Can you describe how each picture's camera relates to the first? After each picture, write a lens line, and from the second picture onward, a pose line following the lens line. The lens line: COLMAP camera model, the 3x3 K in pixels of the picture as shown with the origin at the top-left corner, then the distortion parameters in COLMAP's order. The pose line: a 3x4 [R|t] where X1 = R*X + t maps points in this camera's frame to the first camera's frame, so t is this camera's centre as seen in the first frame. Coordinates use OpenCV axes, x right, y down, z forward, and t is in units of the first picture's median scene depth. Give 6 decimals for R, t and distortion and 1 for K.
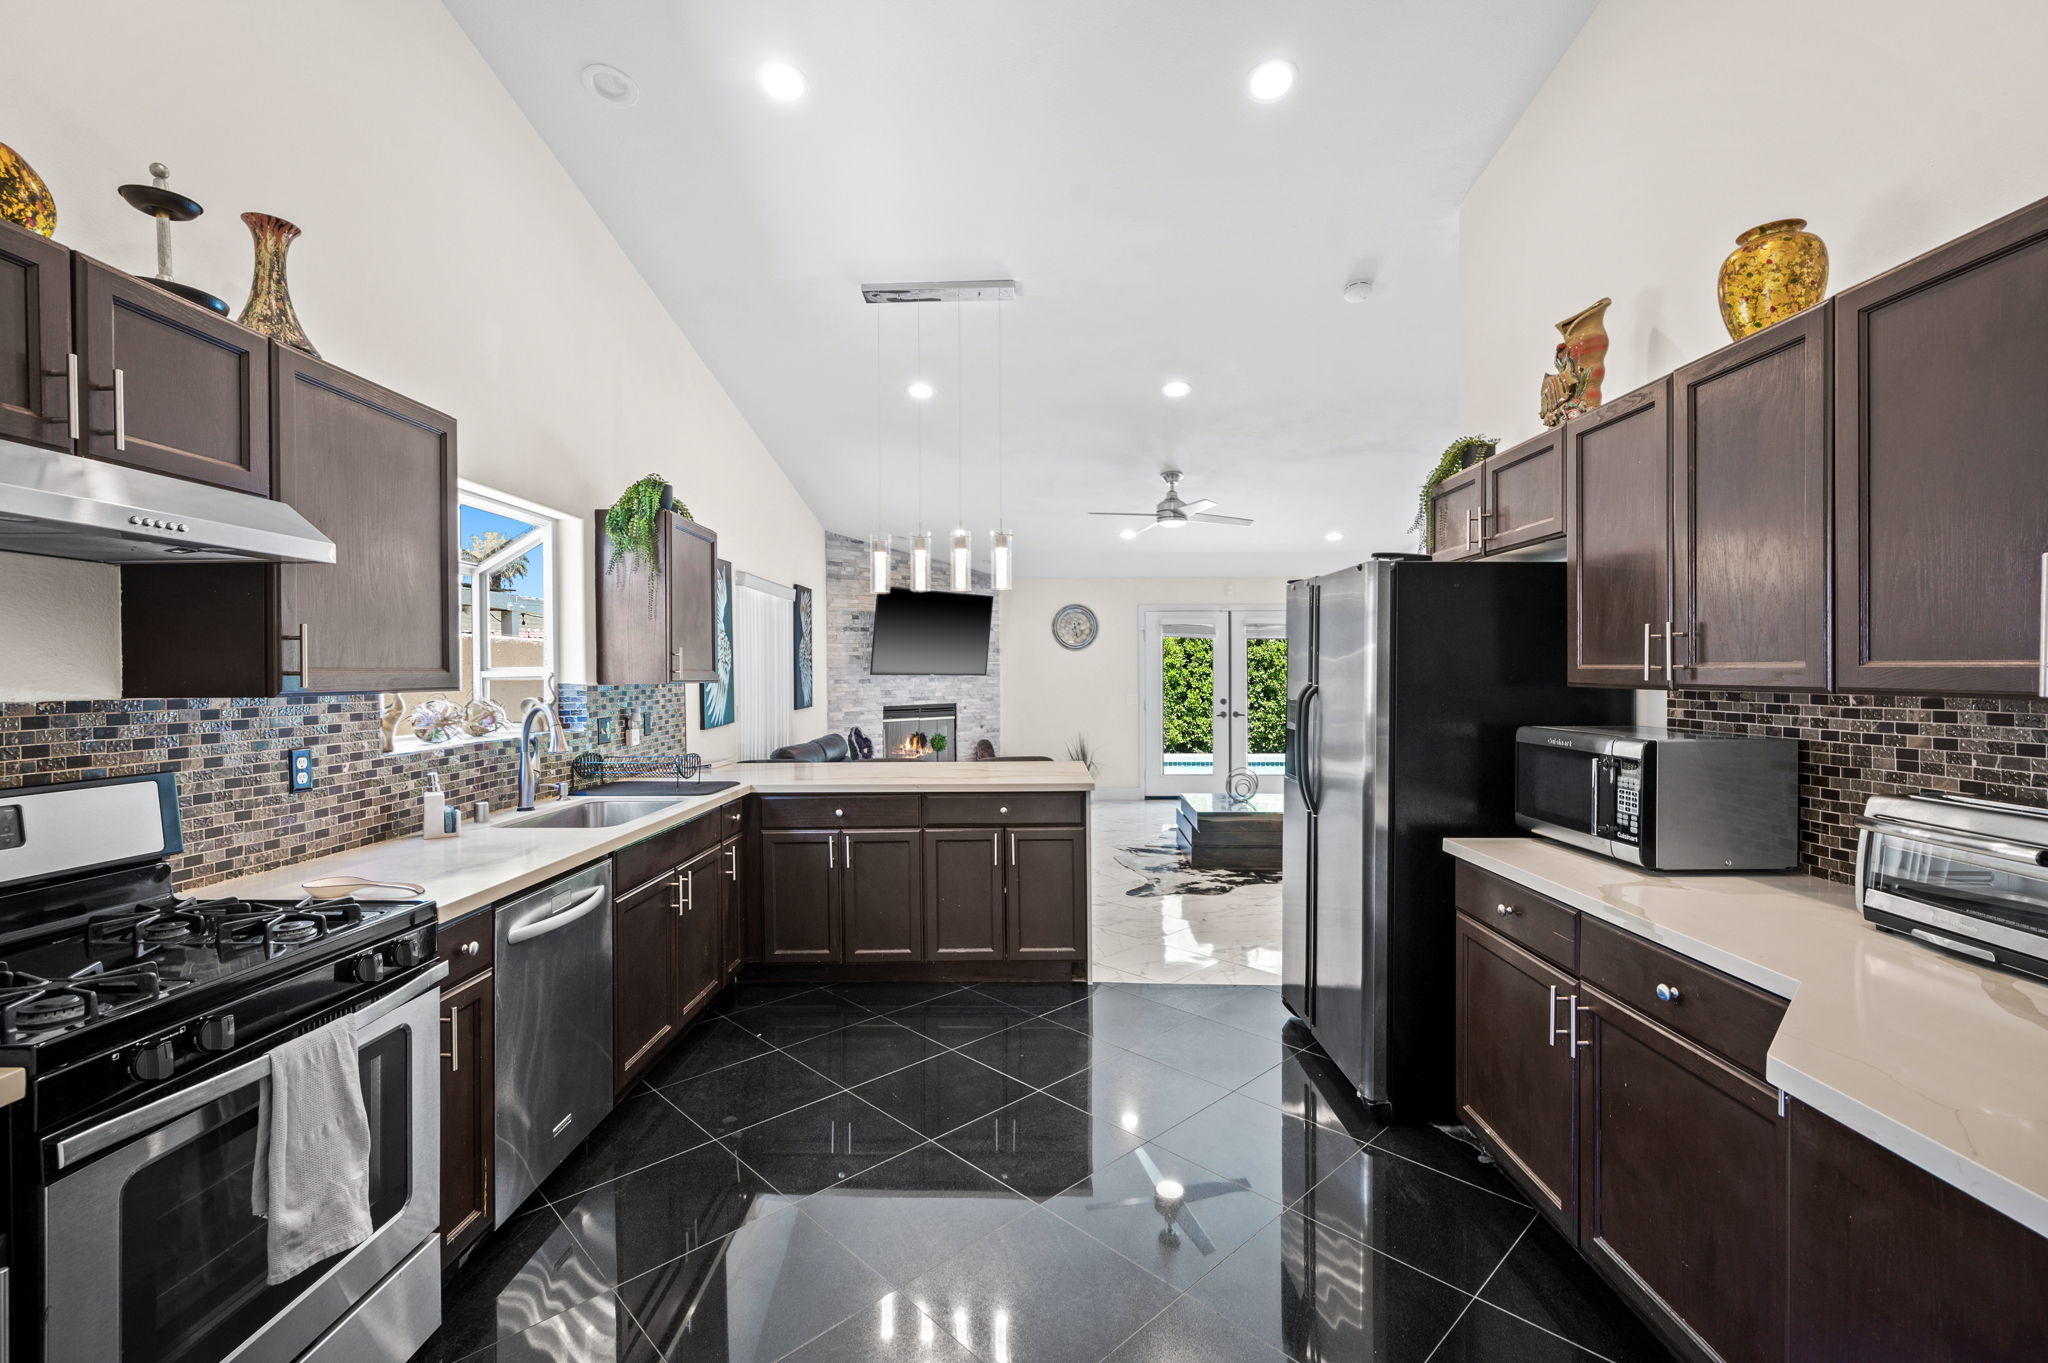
lens RADIAL K [[890.7, 0, 1024.0], [0, 890.7, 681.5], [0, 0, 1]] dist [-0.000054, -0.000133]
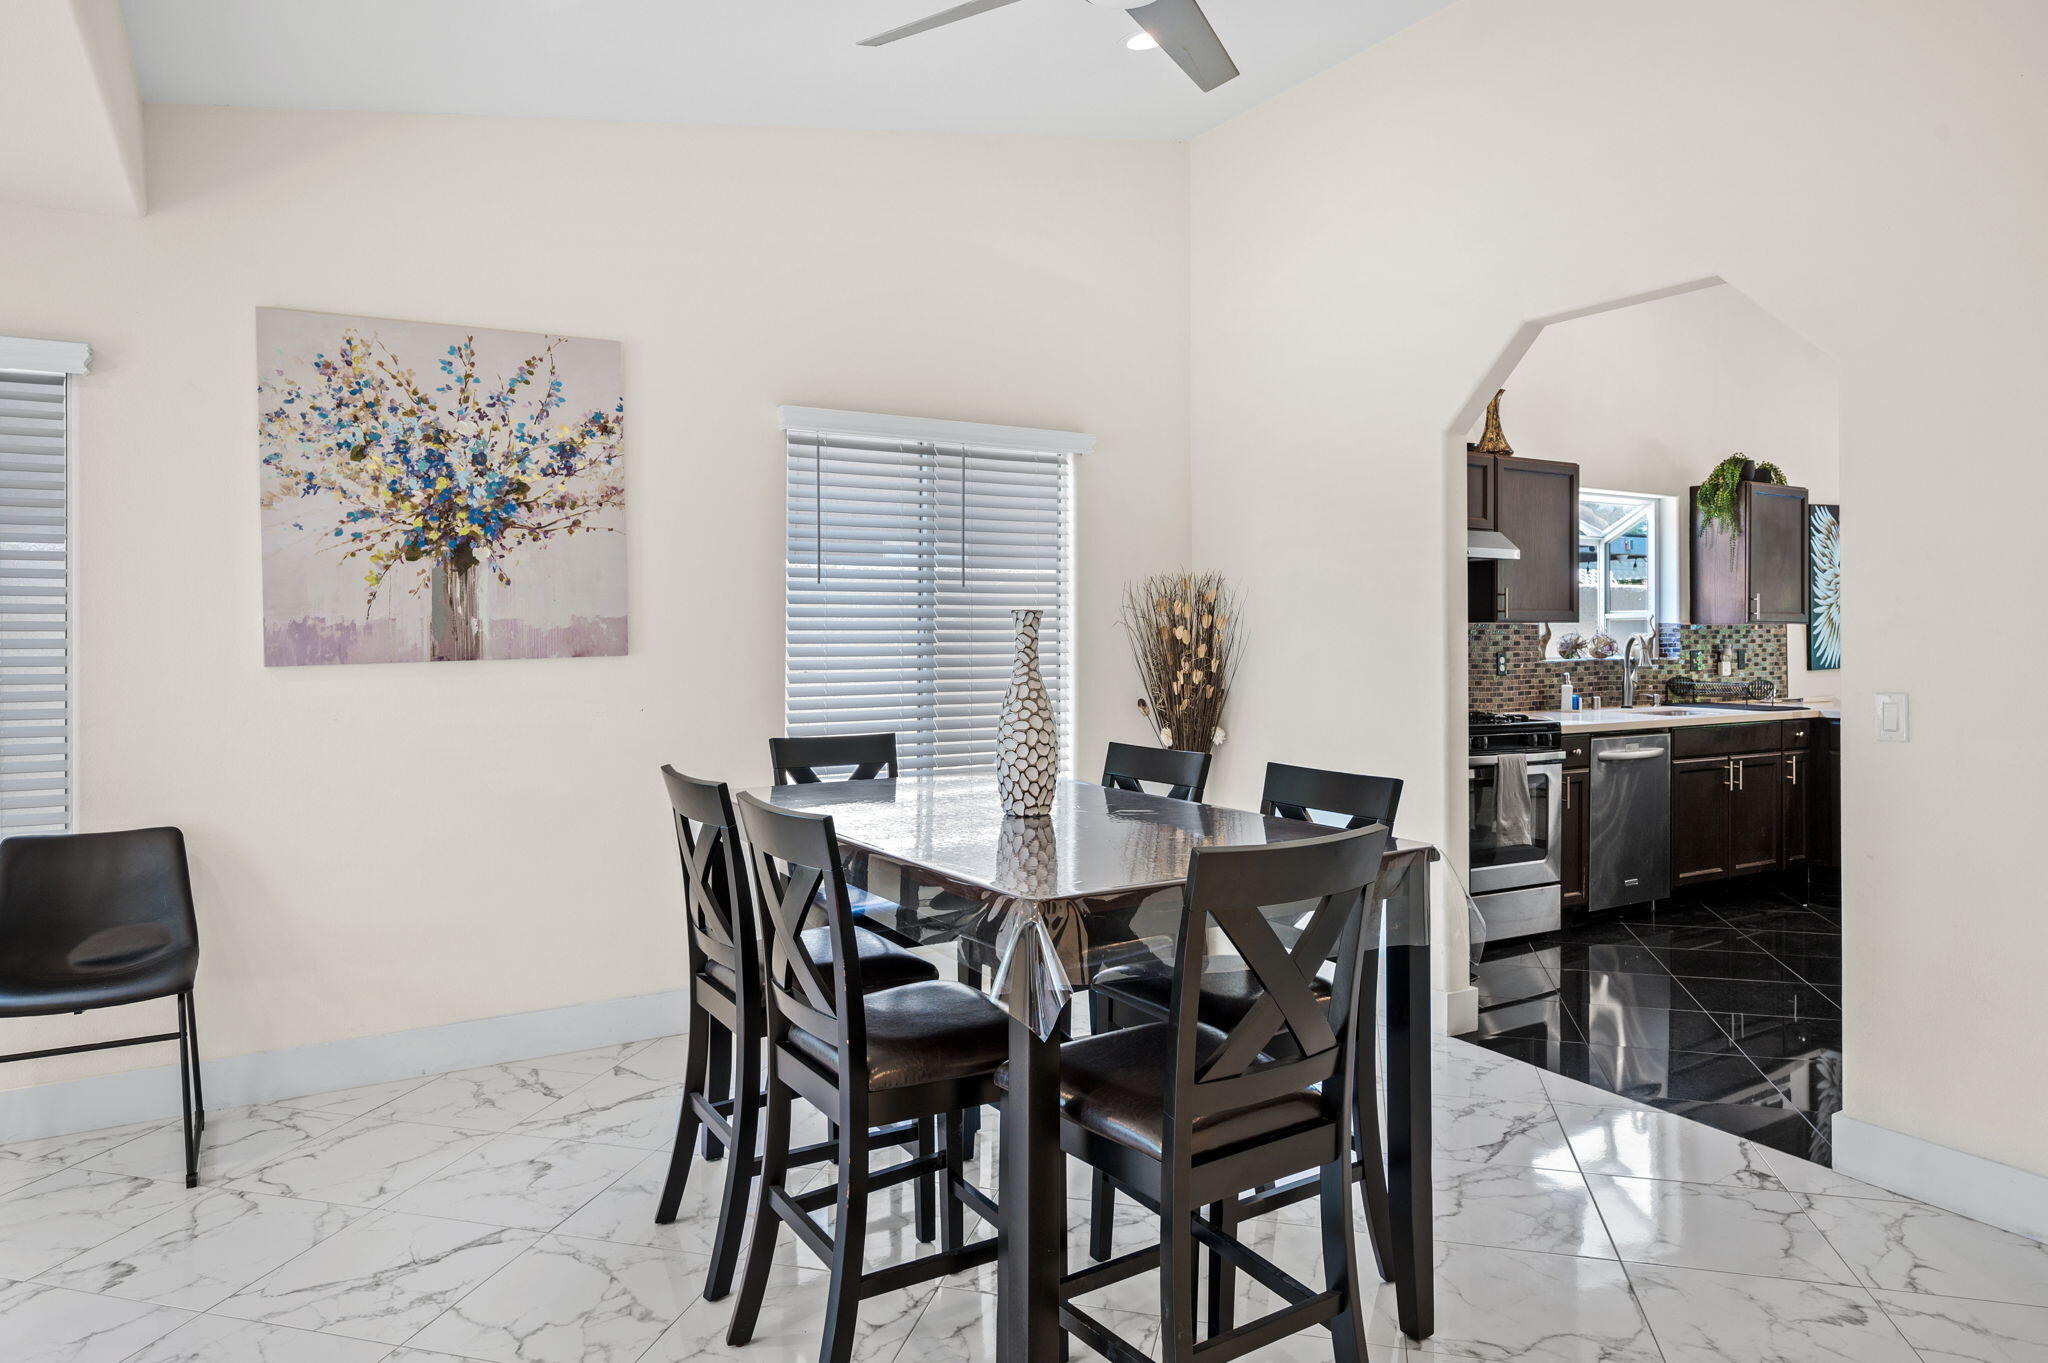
lens RADIAL K [[1258.6, 0, 1021.5], [0, 1258.6, 634.1], [0, 0, 1]] dist [-0.000026, -0.000345]
pose [[0.520526, 0.004752, -0.853833, 0.788795], [-0.010582, 0.999944, -0.000886, 0.041776], [0.853780, 0.009497, 0.520547, -1.060586]]
